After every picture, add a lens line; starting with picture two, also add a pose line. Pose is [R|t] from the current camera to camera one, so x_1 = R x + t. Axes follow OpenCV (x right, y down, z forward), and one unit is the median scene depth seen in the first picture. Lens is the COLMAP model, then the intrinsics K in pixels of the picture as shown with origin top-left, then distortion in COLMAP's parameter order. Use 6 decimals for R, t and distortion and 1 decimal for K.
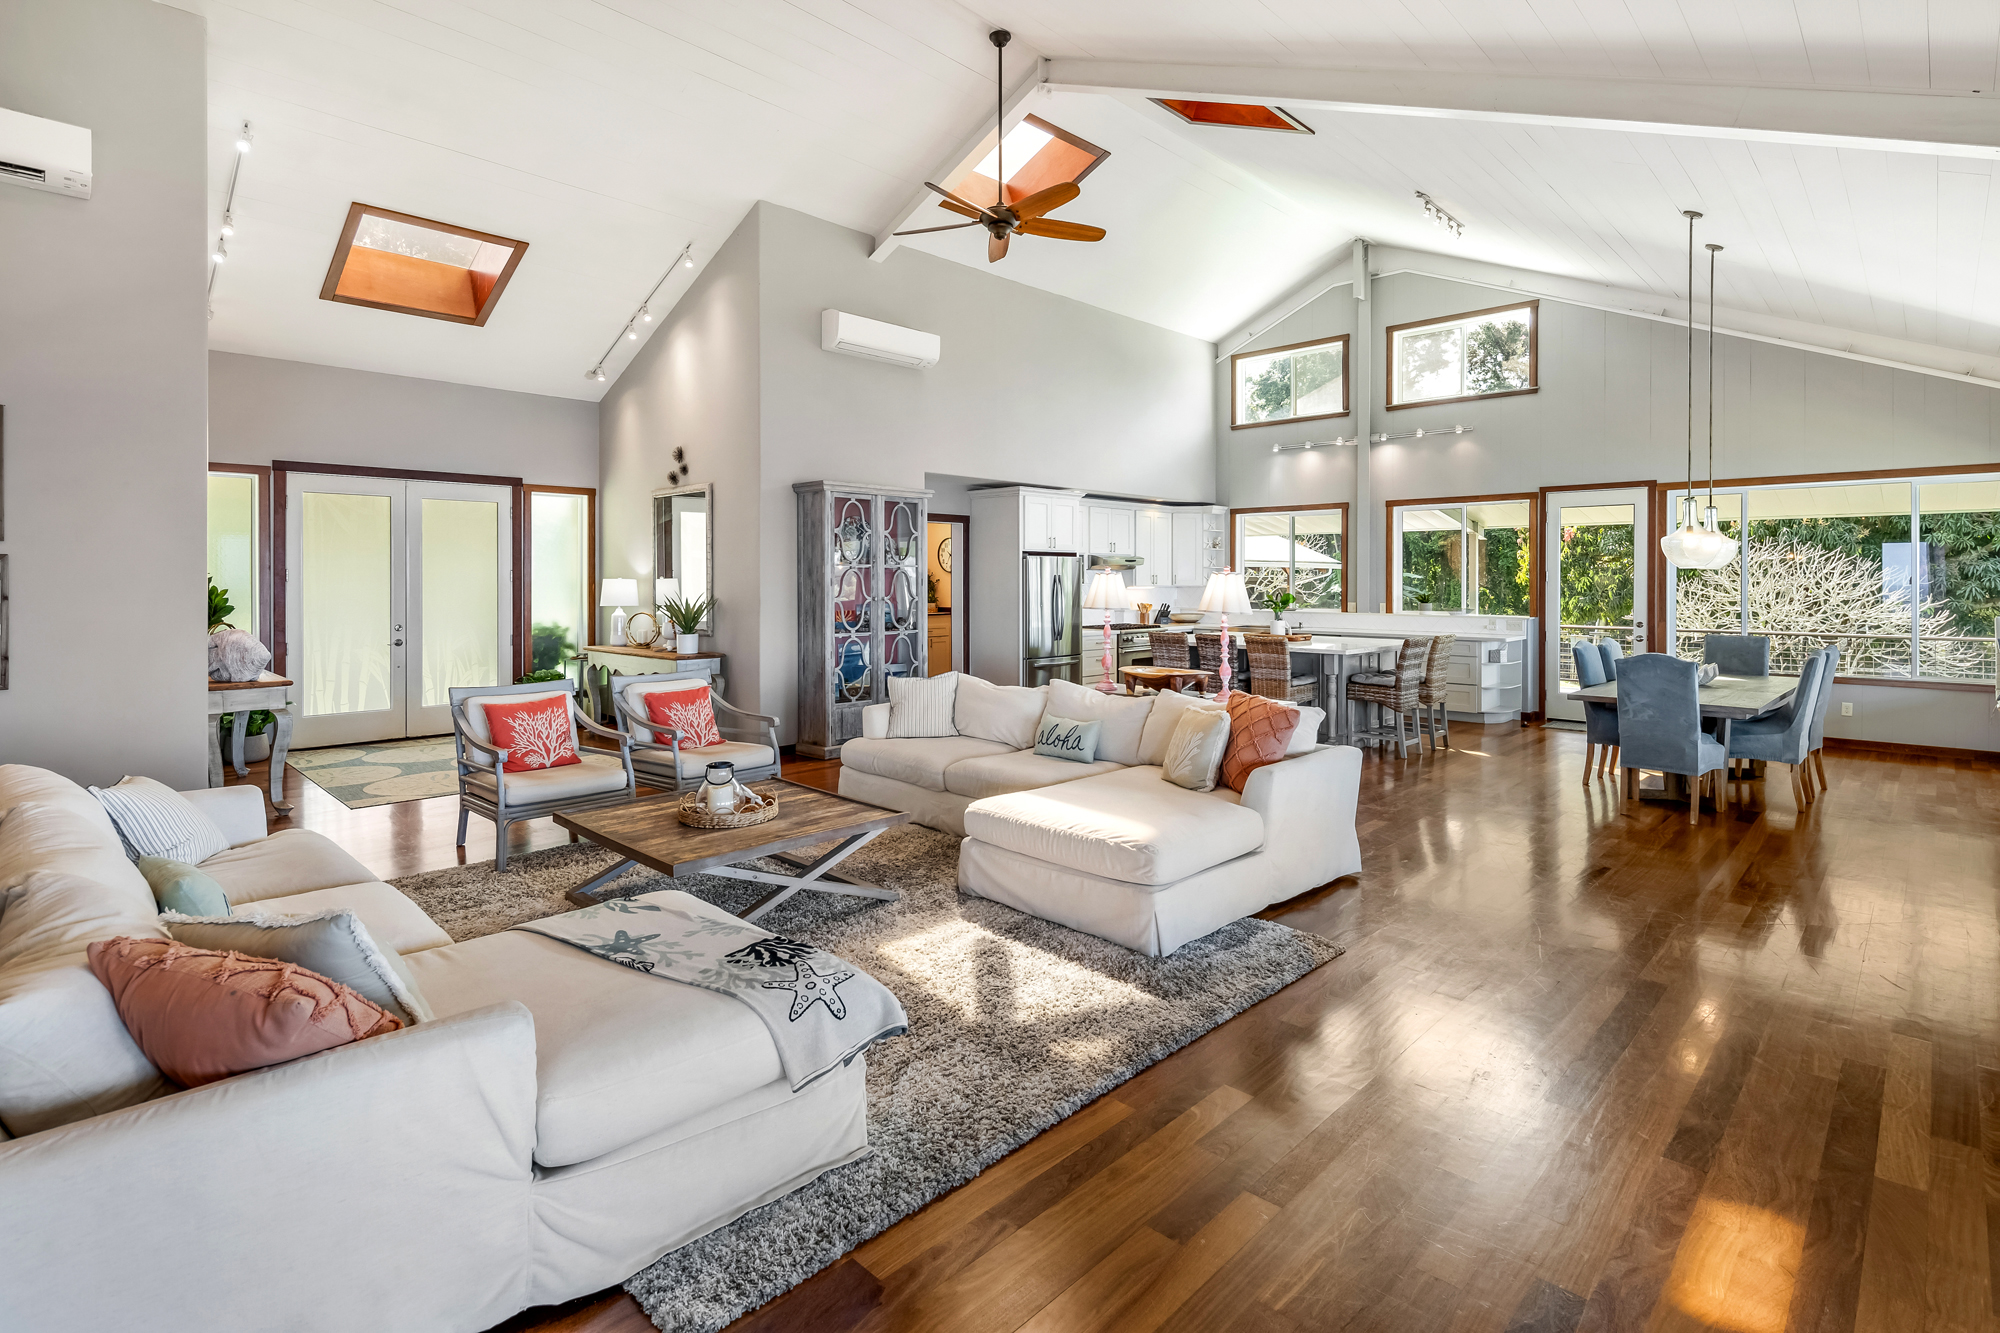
lens RADIAL K [[940.2, 0, 1009.4], [0, 940.2, 588.5], [0, 0, 1]] dist [-0.001301, 0.000021]
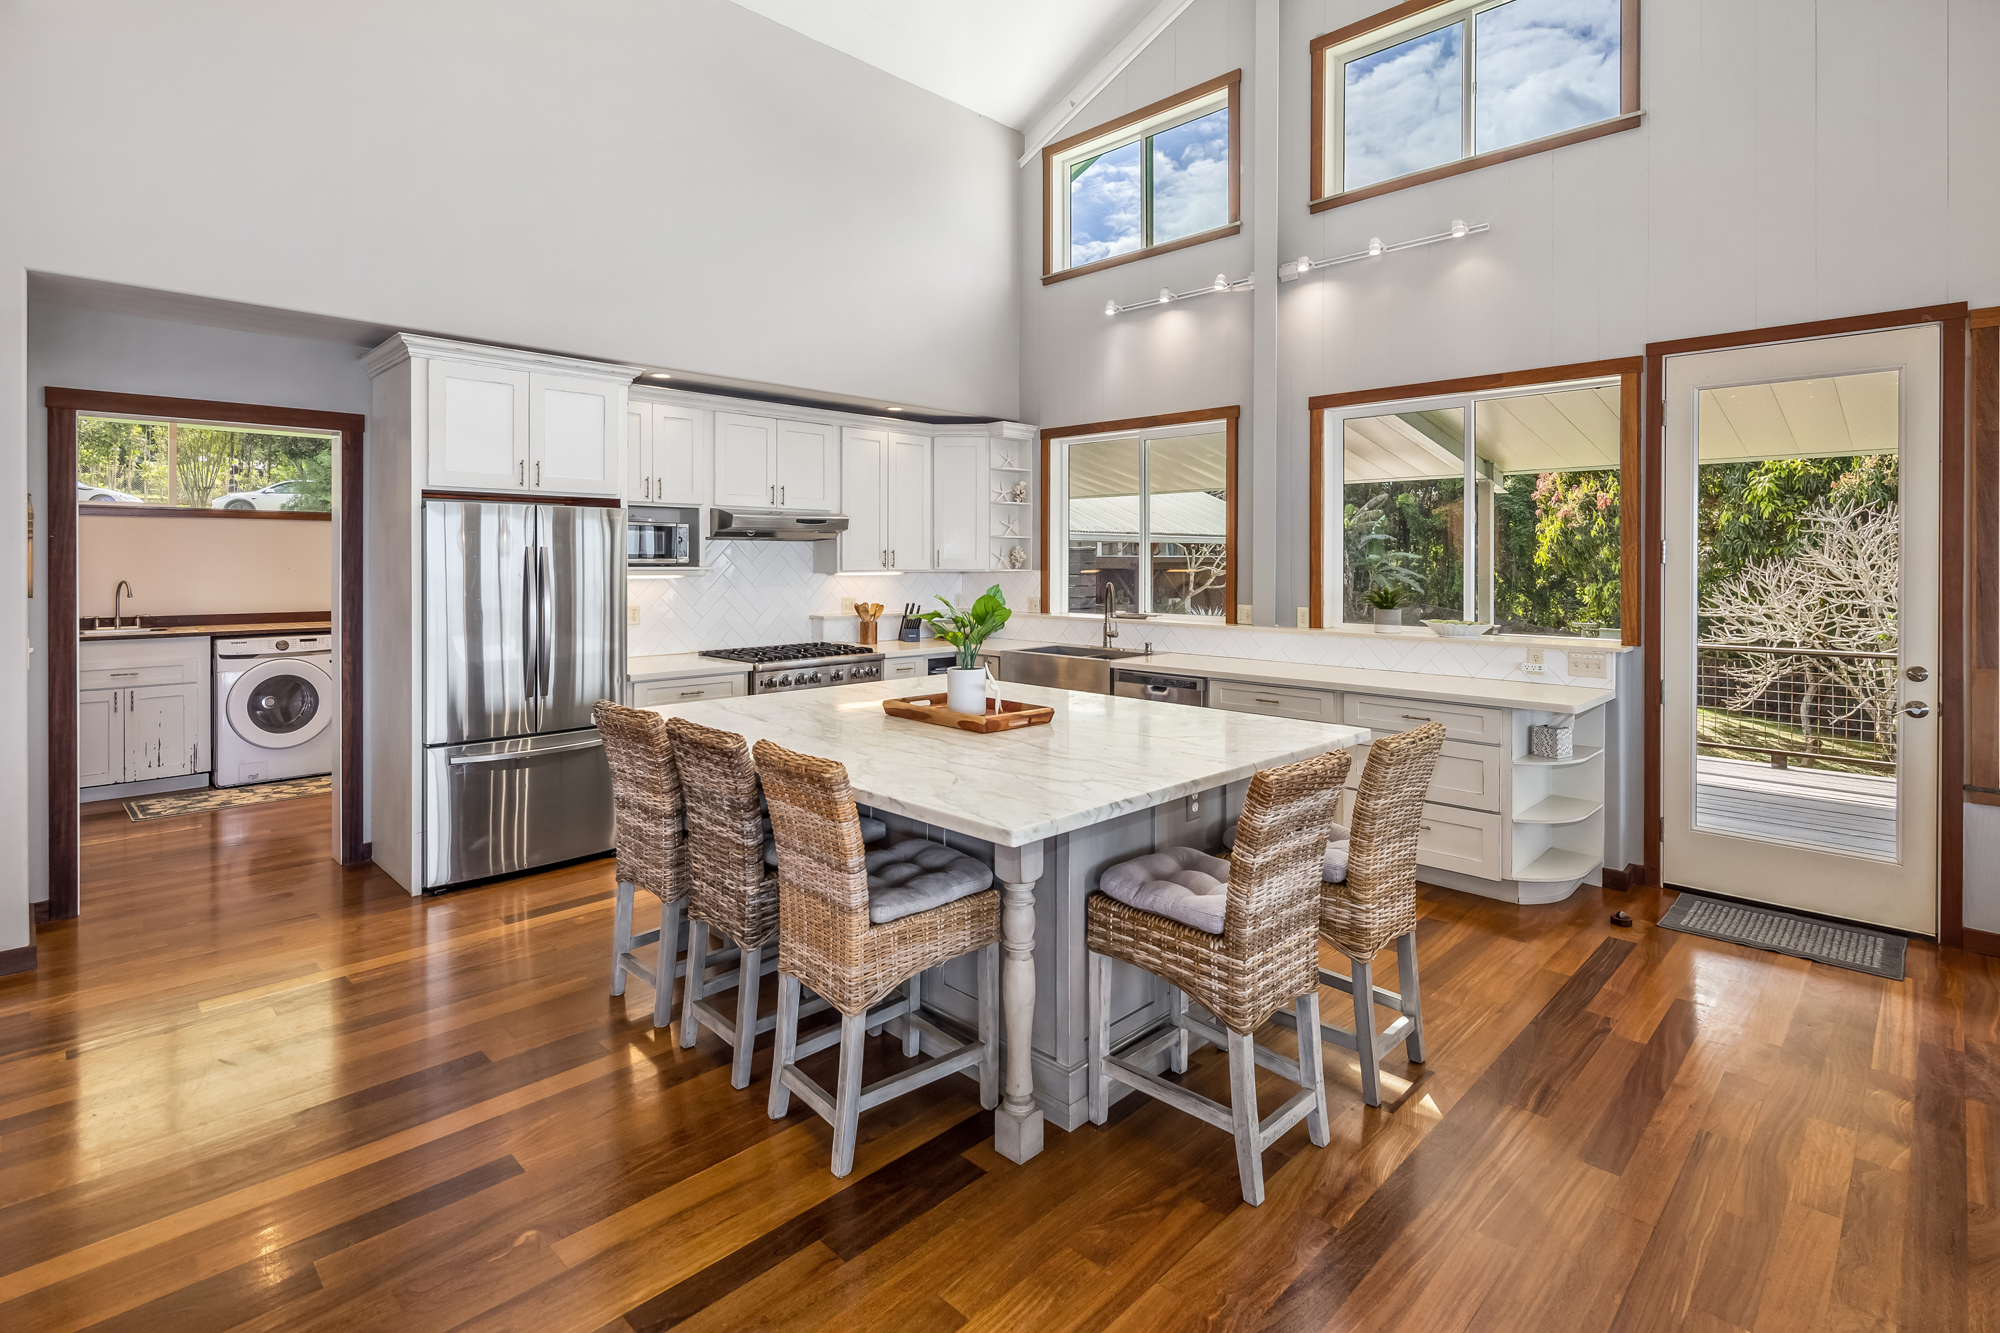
lens RADIAL K [[962.3, 0, 1003.4], [0, 962.3, 566.4], [0, 0, 1]] dist [0.001789, 0.000038]
pose [[0.999999, 0.000941, -0.001185, 0.233848], [-0.000945, 0.999994, -0.003389, -0.003788], [0.001182, 0.003390, 0.999994, 0.482681]]
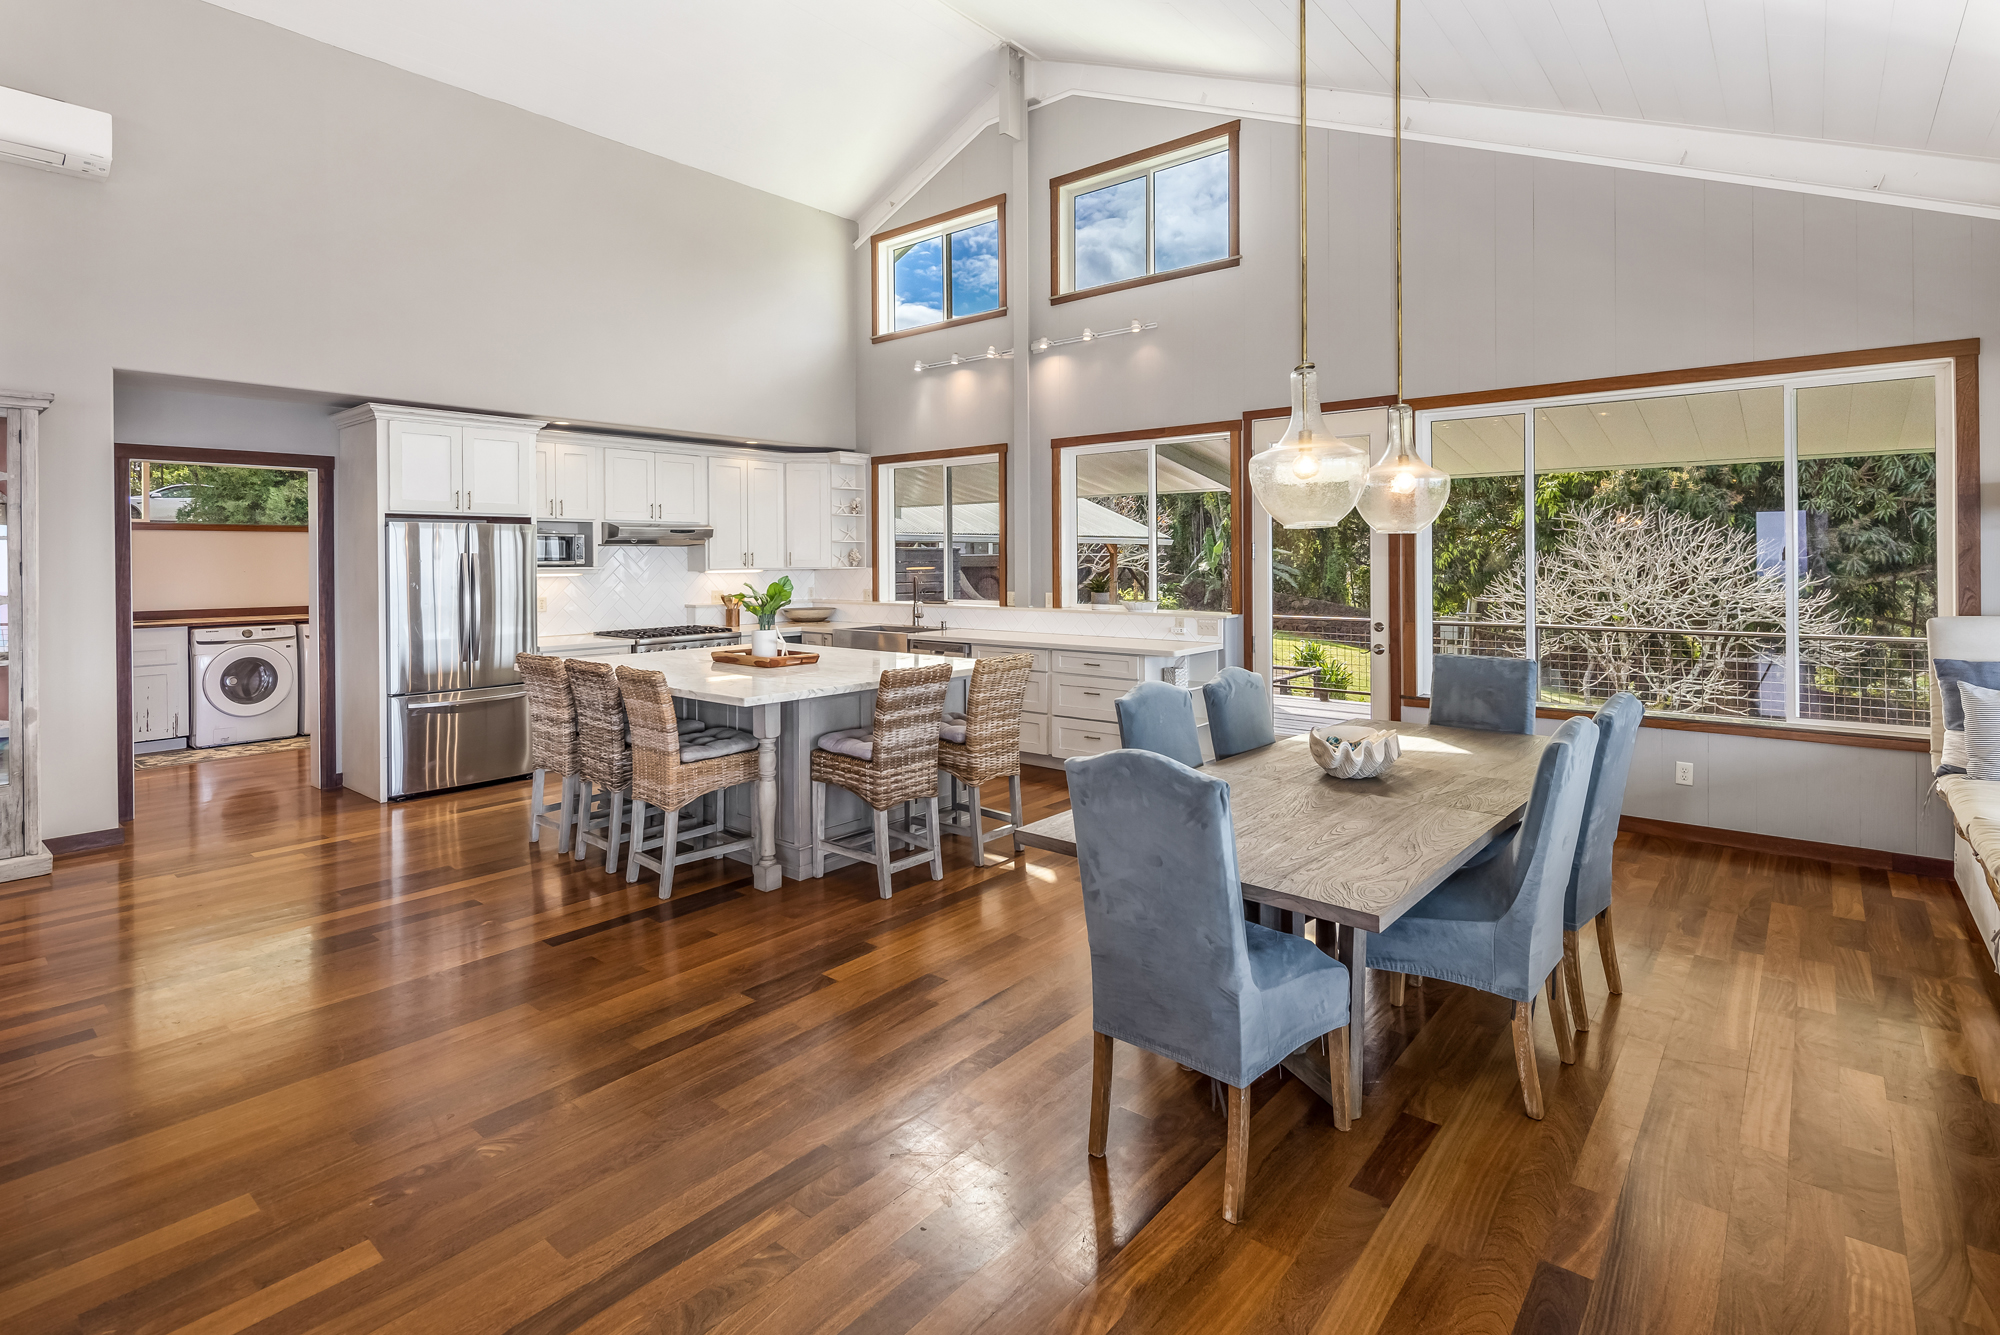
lens RADIAL K [[962.3, 0, 1003.4], [0, 962.3, 567.4], [0, 0, 1]] dist [0.001789, 0.000038]
pose [[0.996723, -0.007794, 0.080520, 0.299611], [0.007902, 0.999968, -0.001024, -0.001912], [-0.080510, 0.001657, 0.996752, 0.309348]]
